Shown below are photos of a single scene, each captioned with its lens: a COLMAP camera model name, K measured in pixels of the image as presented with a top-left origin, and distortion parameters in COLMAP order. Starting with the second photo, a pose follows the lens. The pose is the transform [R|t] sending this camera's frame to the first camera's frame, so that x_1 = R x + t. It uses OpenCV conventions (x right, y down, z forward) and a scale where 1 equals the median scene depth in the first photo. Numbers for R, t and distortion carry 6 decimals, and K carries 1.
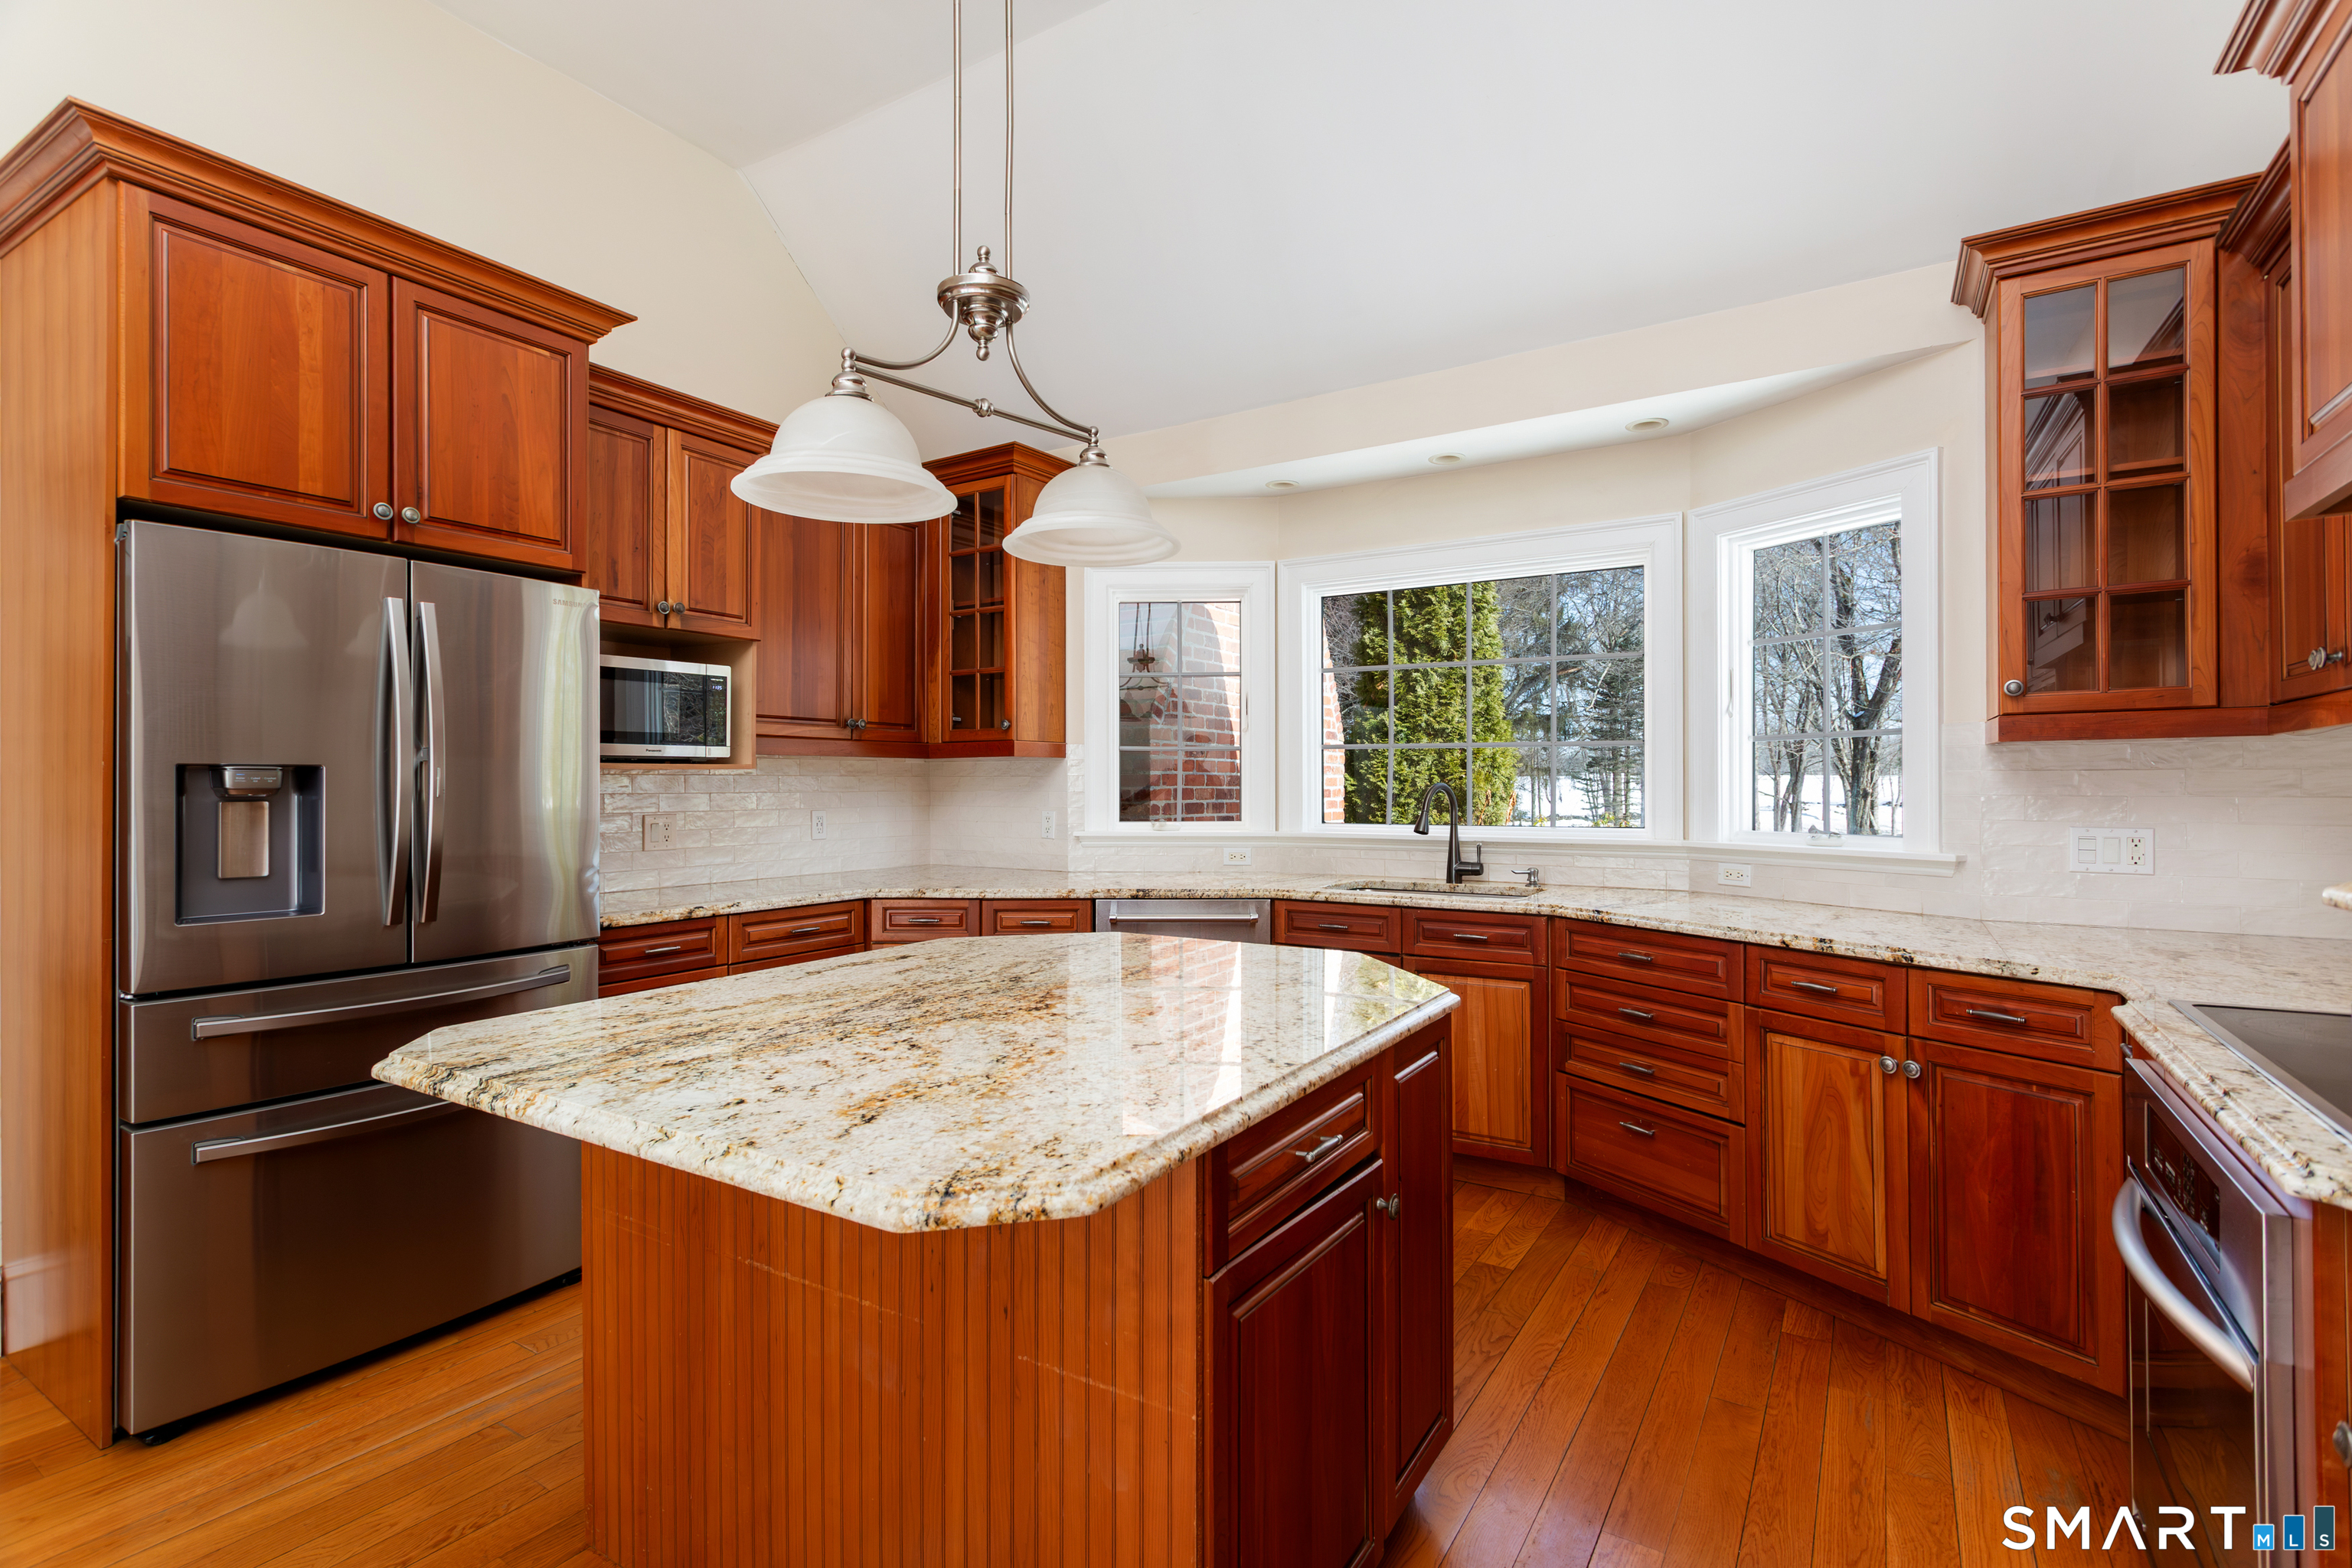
lens RADIAL K [[1120.3, 0, 1176.0], [0, 1120.3, 784.0], [0, 0, 1]] dist [-0.024625, -0.000094]
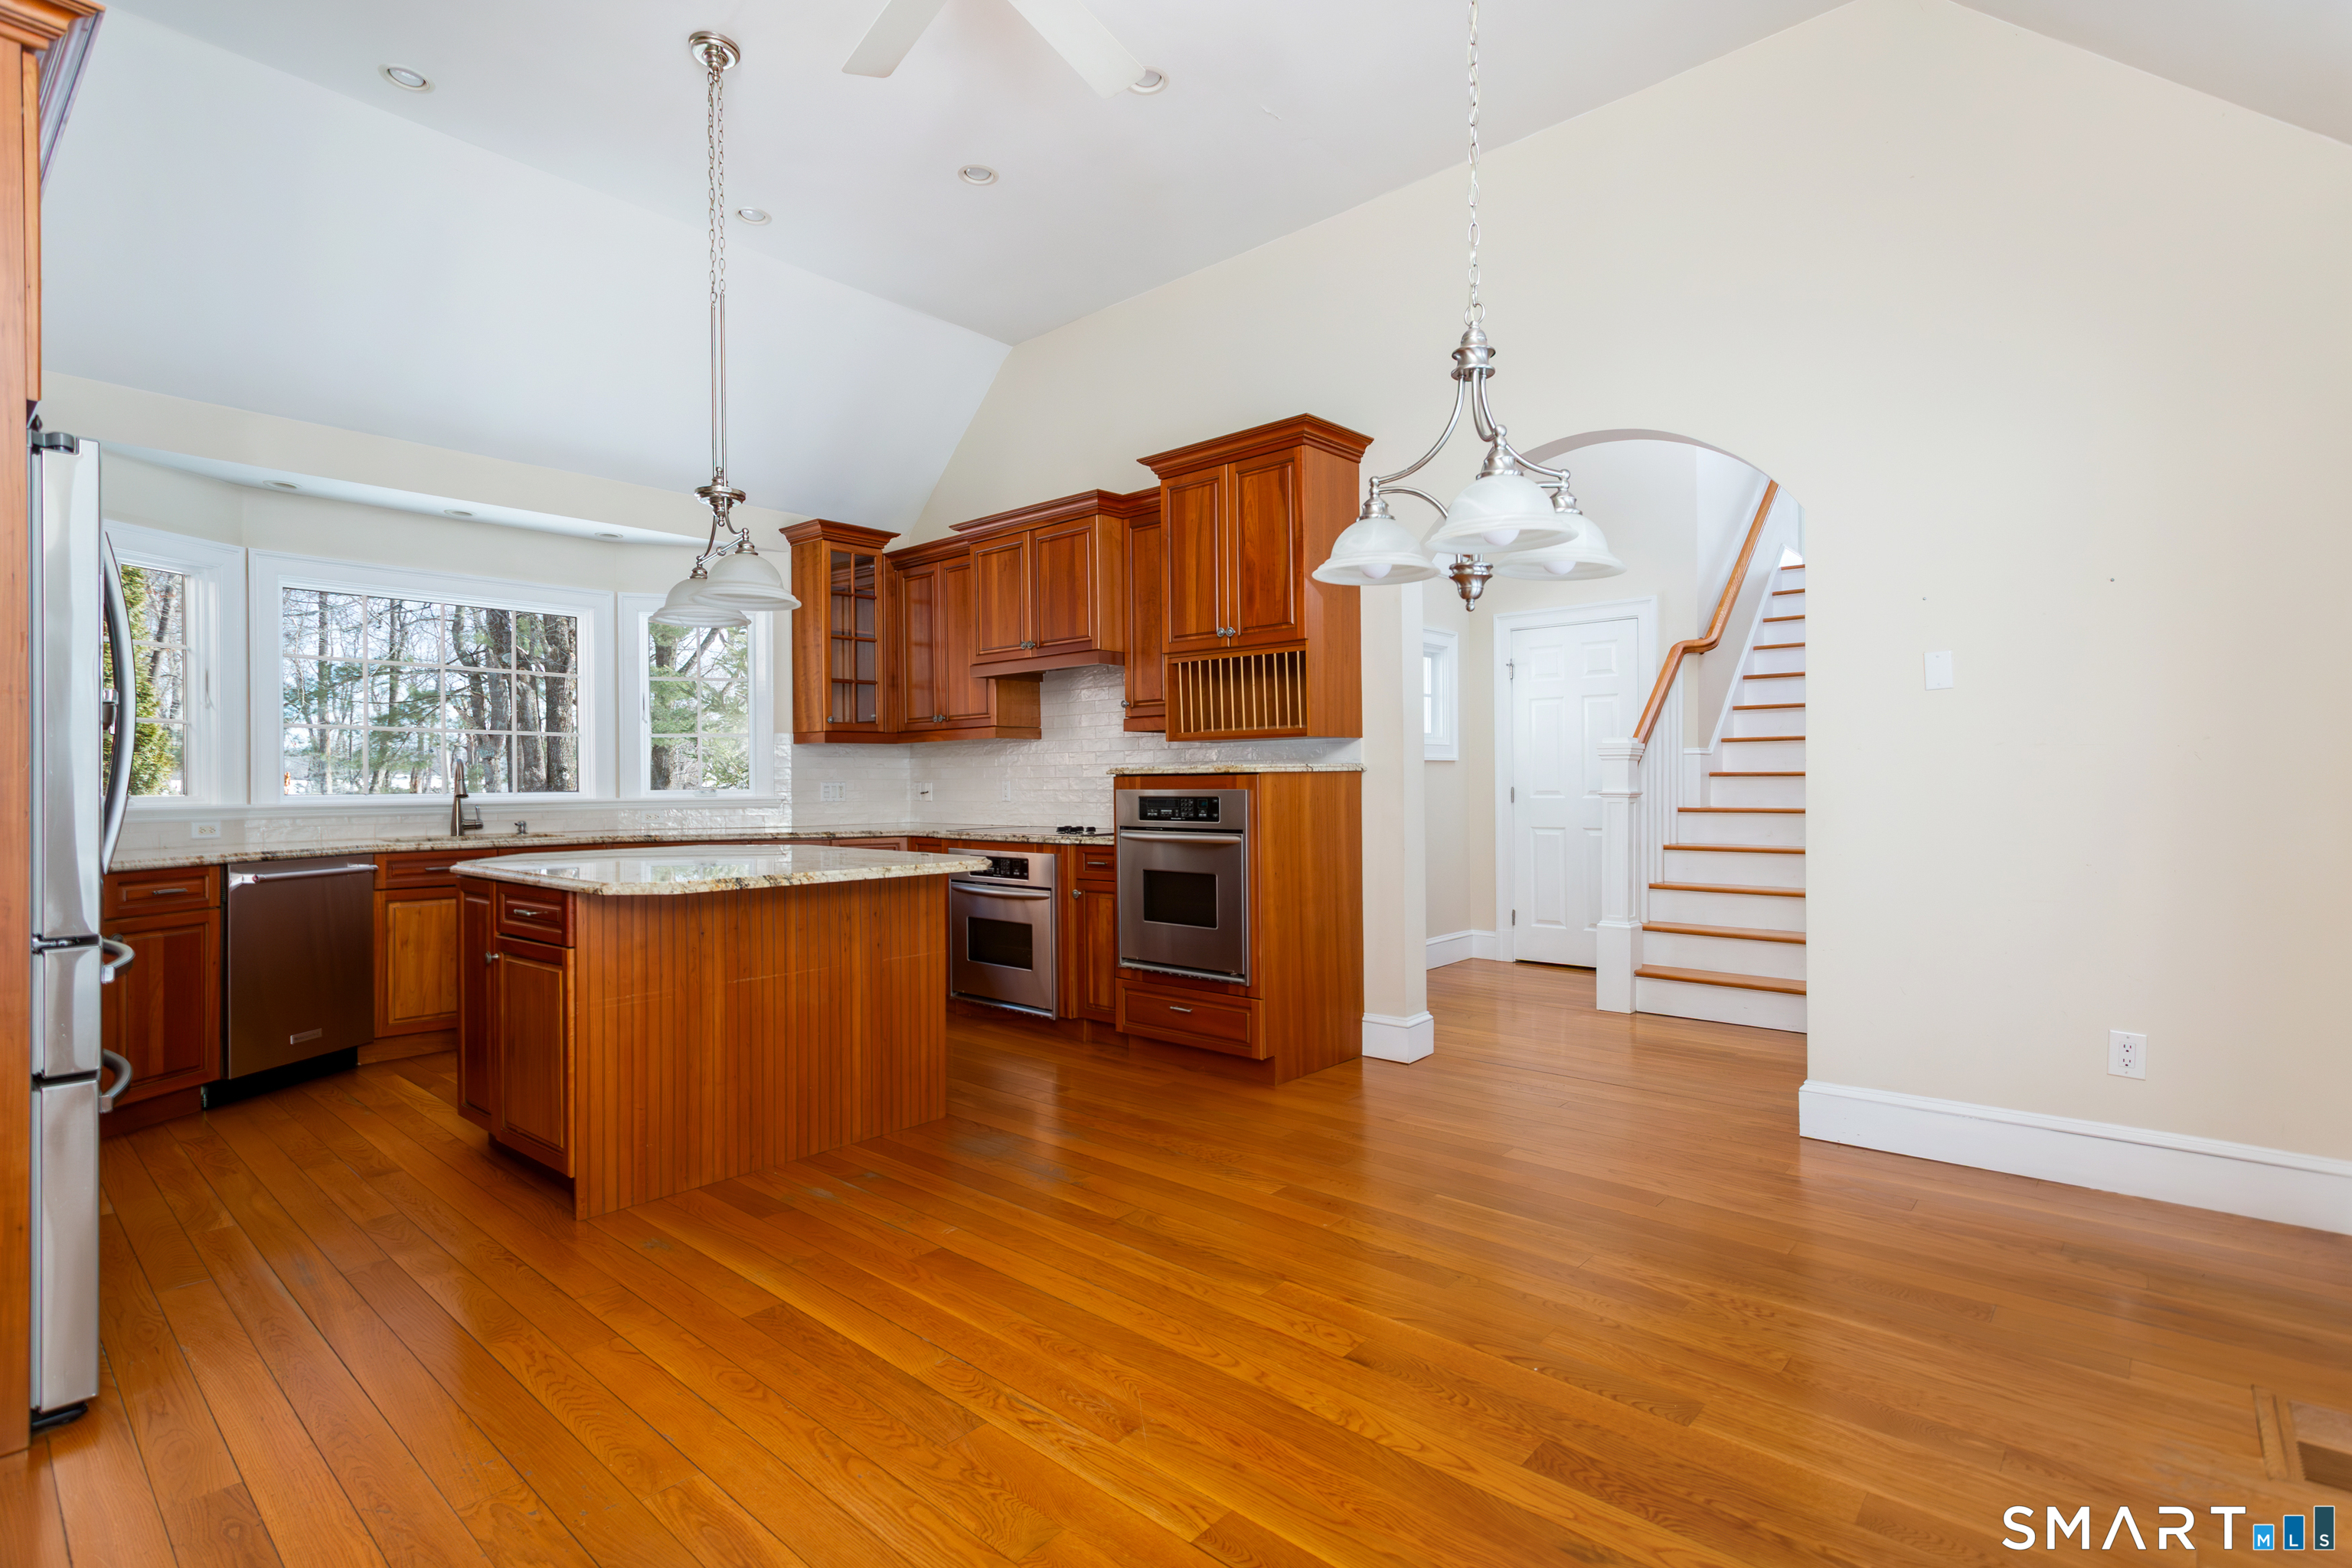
lens RADIAL K [[1120.3, 0, 1176.0], [0, 1120.3, 784.0], [0, 0, 1]] dist [-0.024625, -0.000094]
pose [[0.162035, -0.000967, 0.986785, -1.480785], [0.004916, 0.999988, 0.000173, 0.049009], [-0.986773, 0.004823, 0.162038, -0.081197]]
